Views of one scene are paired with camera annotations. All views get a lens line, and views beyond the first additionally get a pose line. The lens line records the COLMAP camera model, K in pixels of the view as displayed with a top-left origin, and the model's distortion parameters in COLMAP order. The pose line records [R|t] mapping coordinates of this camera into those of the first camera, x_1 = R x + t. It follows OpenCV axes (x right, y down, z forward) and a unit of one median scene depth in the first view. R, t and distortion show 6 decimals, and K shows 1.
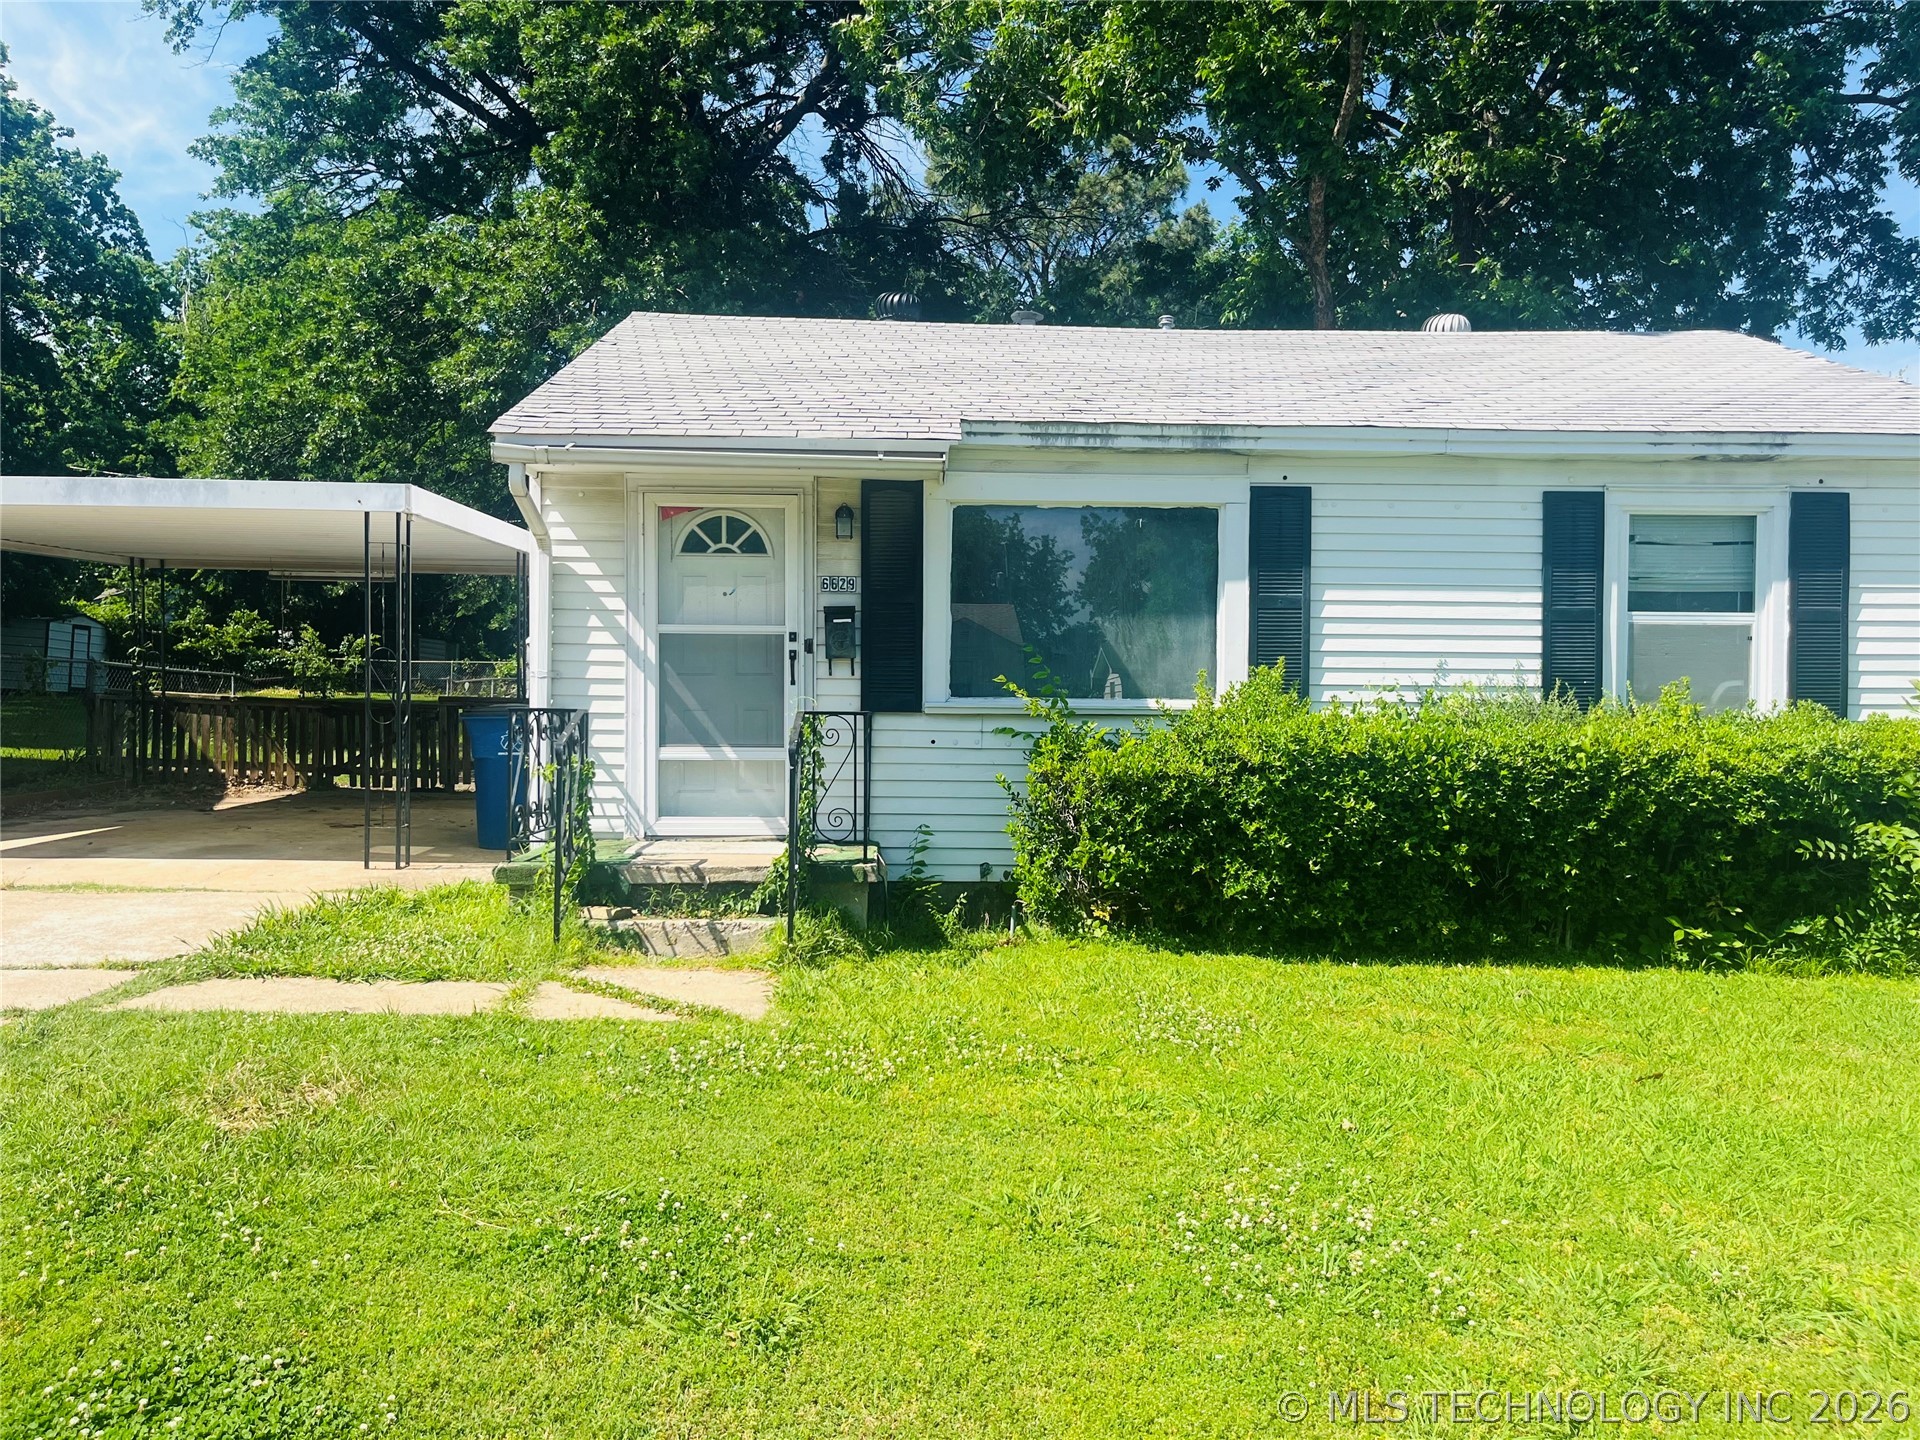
lens RADIAL K [[1459.0, 0, 965.1], [0, 1459.0, 712.7], [0, 0, 1]] dist [0.040892, -0.044684]
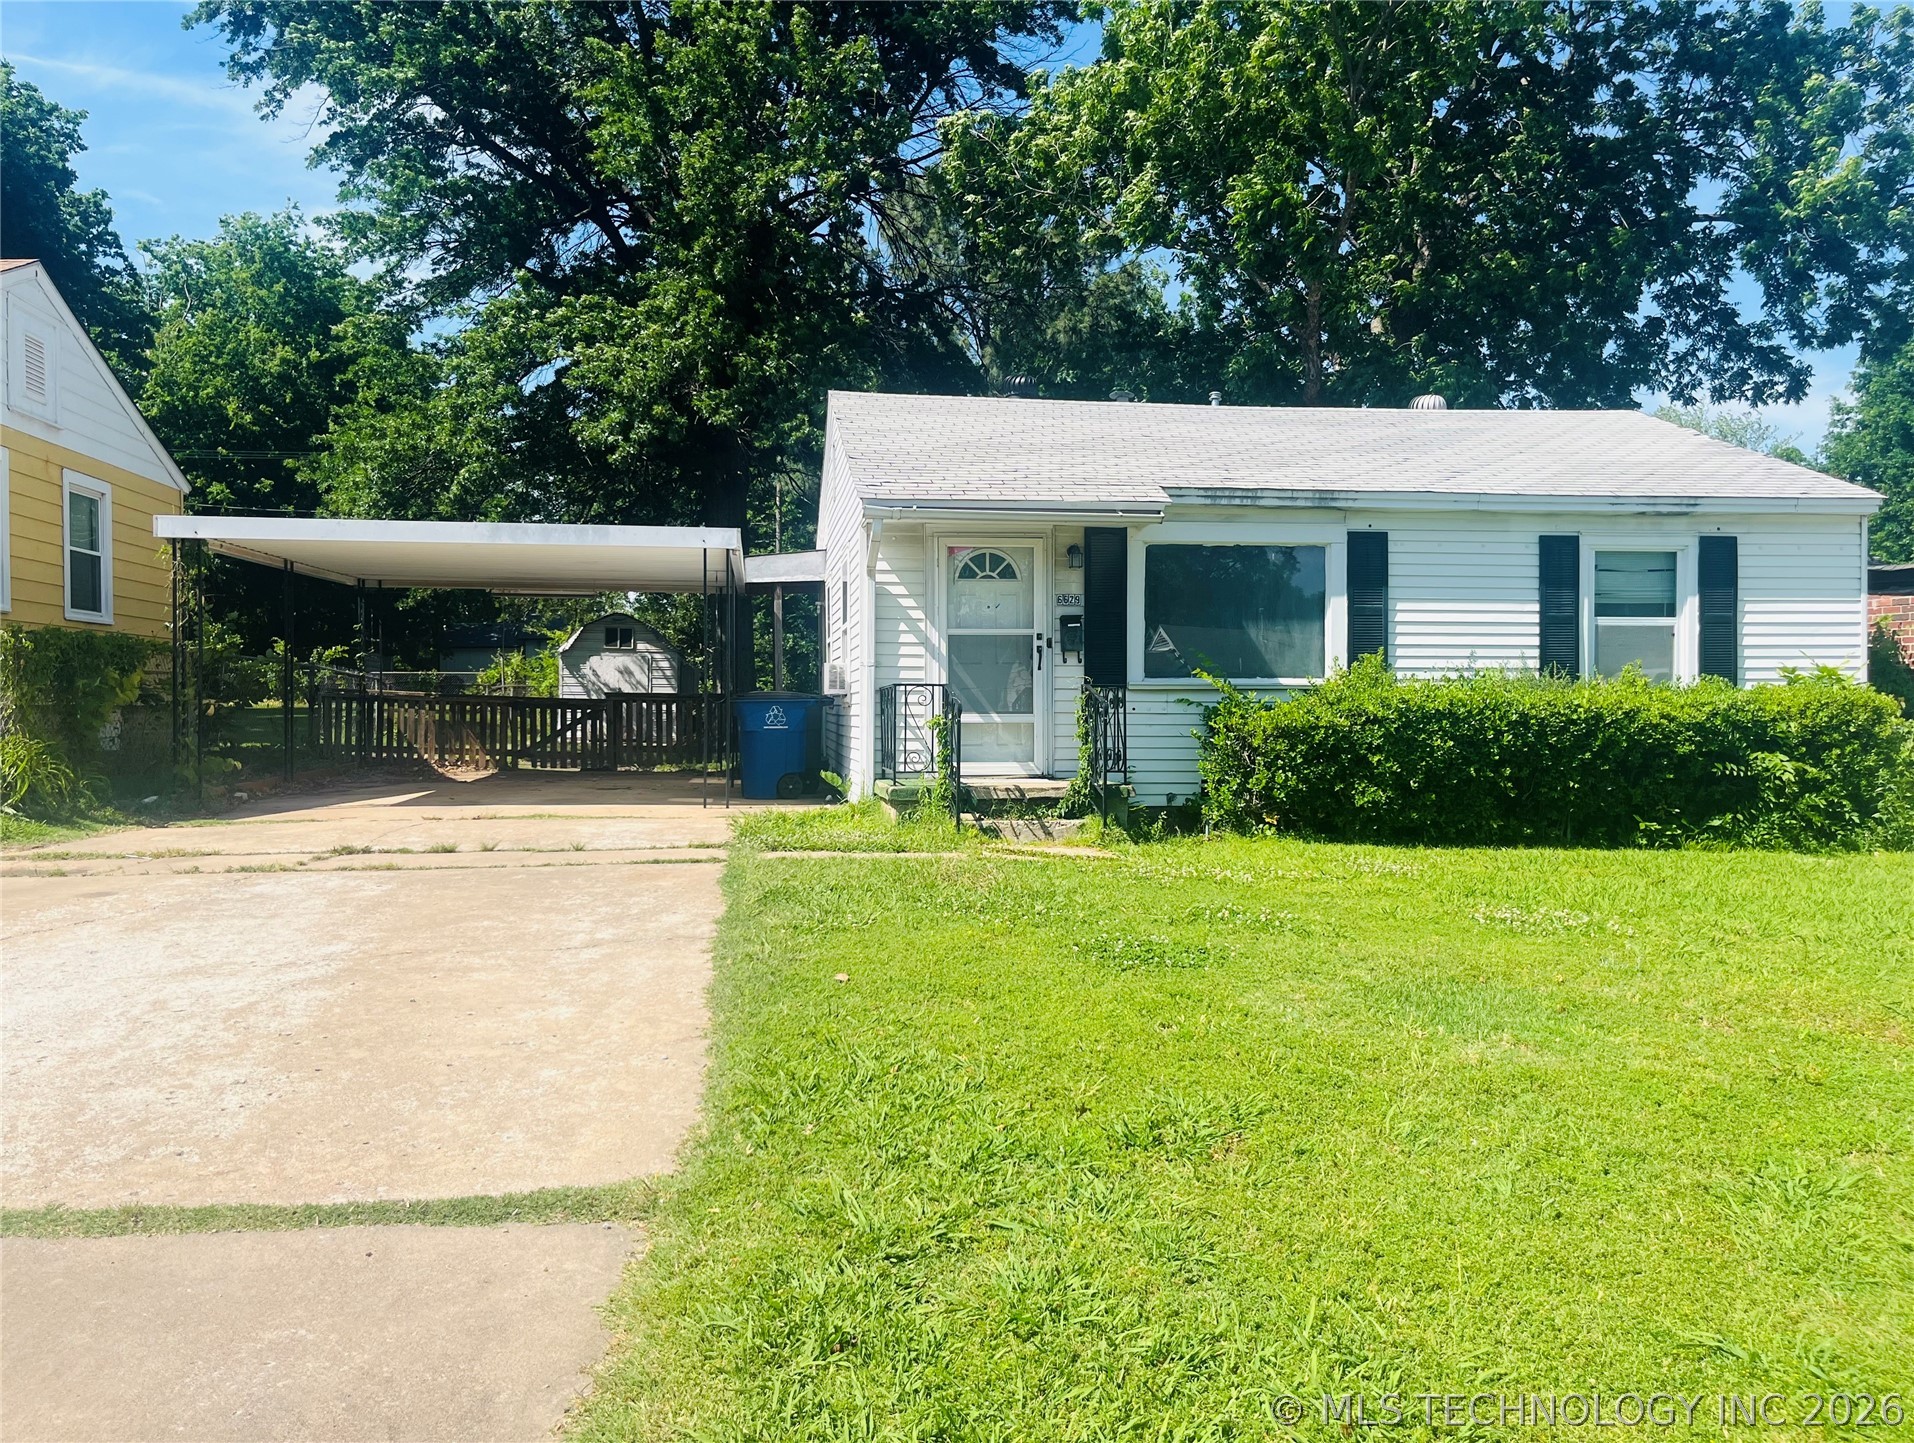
lens RADIAL K [[1443.3, 0, 955.4], [0, 1443.3, 724.1], [0, 0, 1]] dist [0.026830, 0.000384]
pose [[0.996154, -0.009917, 0.087053, -0.324594], [0.009943, 0.999951, 0.000128, 0.033098], [-0.087050, 0.000738, 0.996204, -0.406431]]
